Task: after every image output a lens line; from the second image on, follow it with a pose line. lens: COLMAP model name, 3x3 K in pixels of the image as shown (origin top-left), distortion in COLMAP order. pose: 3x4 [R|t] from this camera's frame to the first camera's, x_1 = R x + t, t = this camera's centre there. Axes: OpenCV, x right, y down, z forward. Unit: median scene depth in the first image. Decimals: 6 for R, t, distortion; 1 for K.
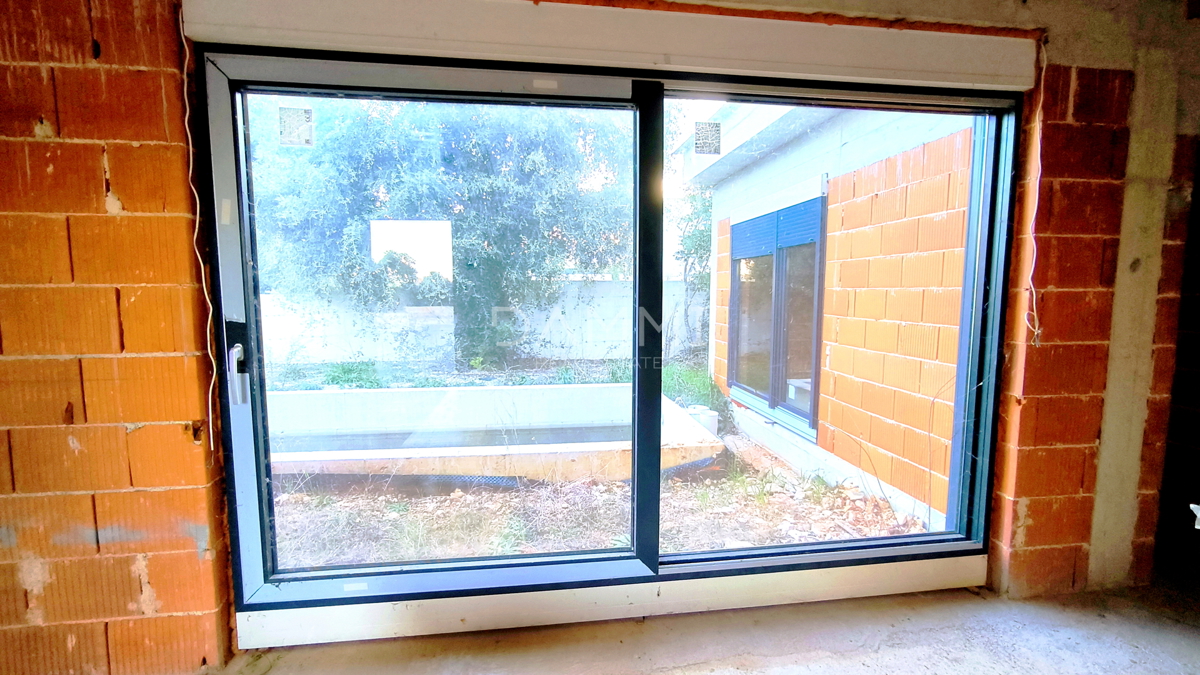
lens RADIAL K [[506.8, 0, 611.9], [0, 506.8, 339.2], [0, 0, 1]] dist [-0.000579, -0.000109]
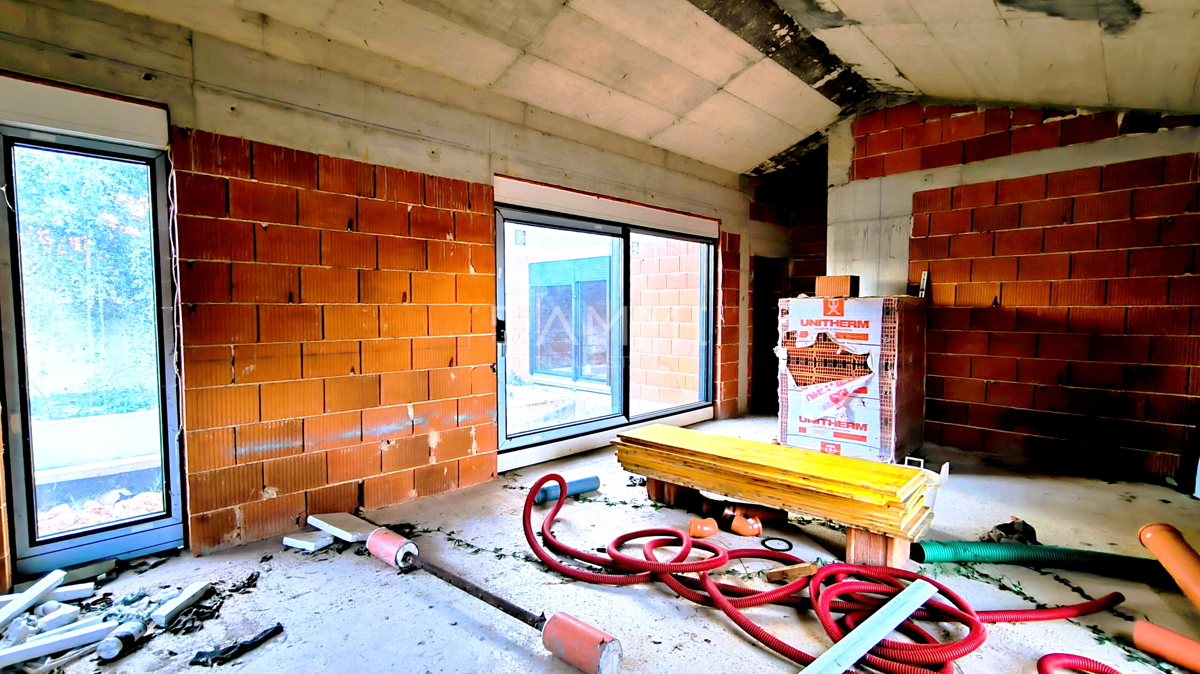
lens RADIAL K [[549.6, 0, 604.5], [0, 549.6, 340.5], [0, 0, 1]] dist [-0.025685, 0.014931]
pose [[0.791633, -0.035306, 0.609977, -1.895066], [0.058623, 0.998112, -0.018310, 0.128672], [-0.608179, 0.050253, 0.792208, -1.243080]]
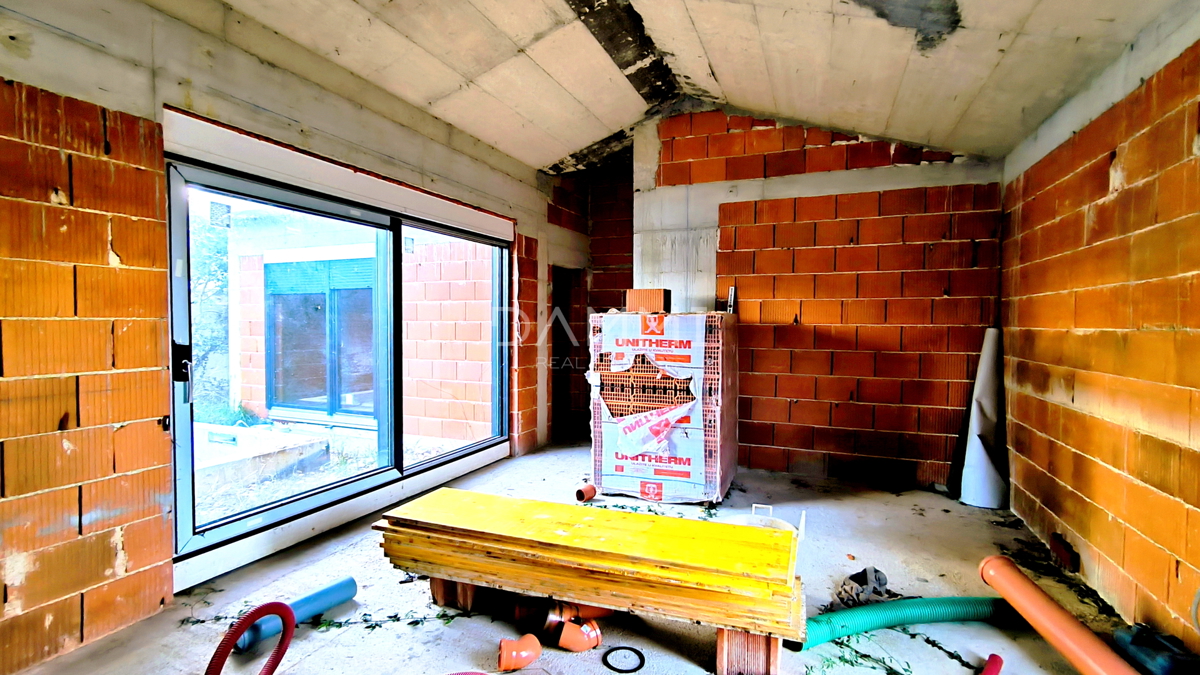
lens RADIAL K [[549.6, 0, 604.5], [0, 549.6, 341.0], [0, 0, 1]] dist [-0.025685, 0.014931]
pose [[0.495550, -0.026149, 0.868186, -1.483163], [0.077329, 0.996906, -0.014112, 0.068109], [-0.865130, 0.074130, 0.496039, -0.777217]]
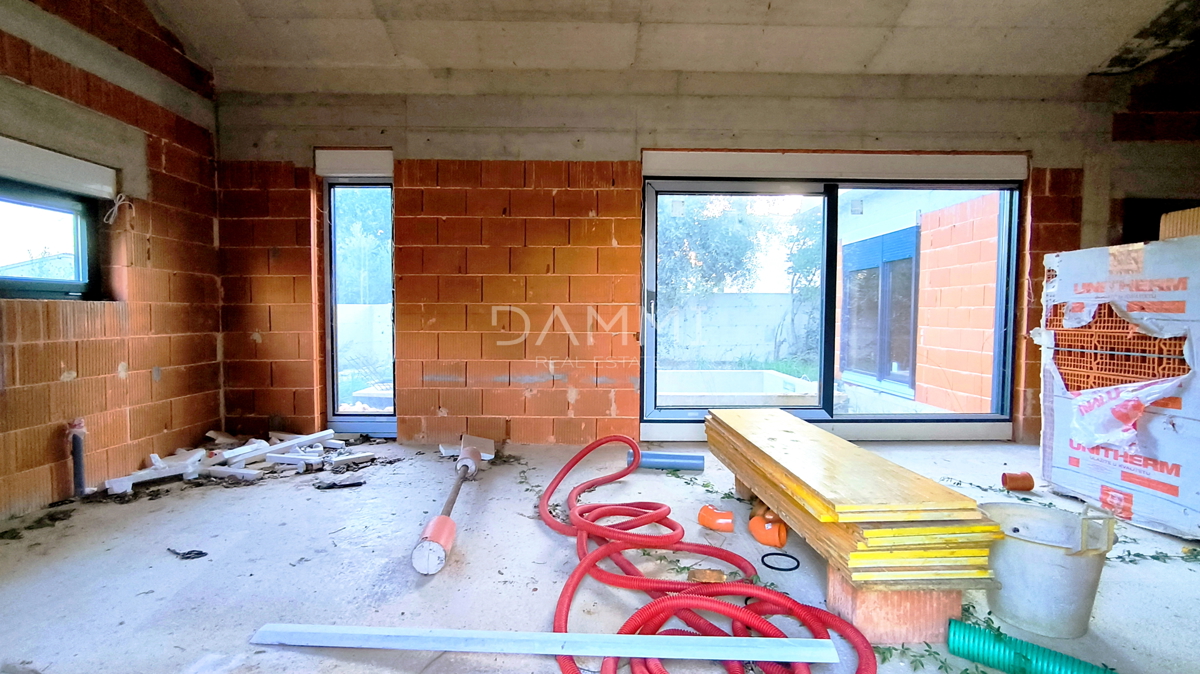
lens RADIAL K [[561.5, 0, 600.2], [0, 561.5, 342.5], [0, 0, 1]] dist [-0.029752, 0.016669]
pose [[0.991896, 0.009467, -0.126700, -0.650271], [-0.015399, 0.998826, -0.045928, 0.323724], [0.126116, 0.047507, 0.990877, -1.581212]]
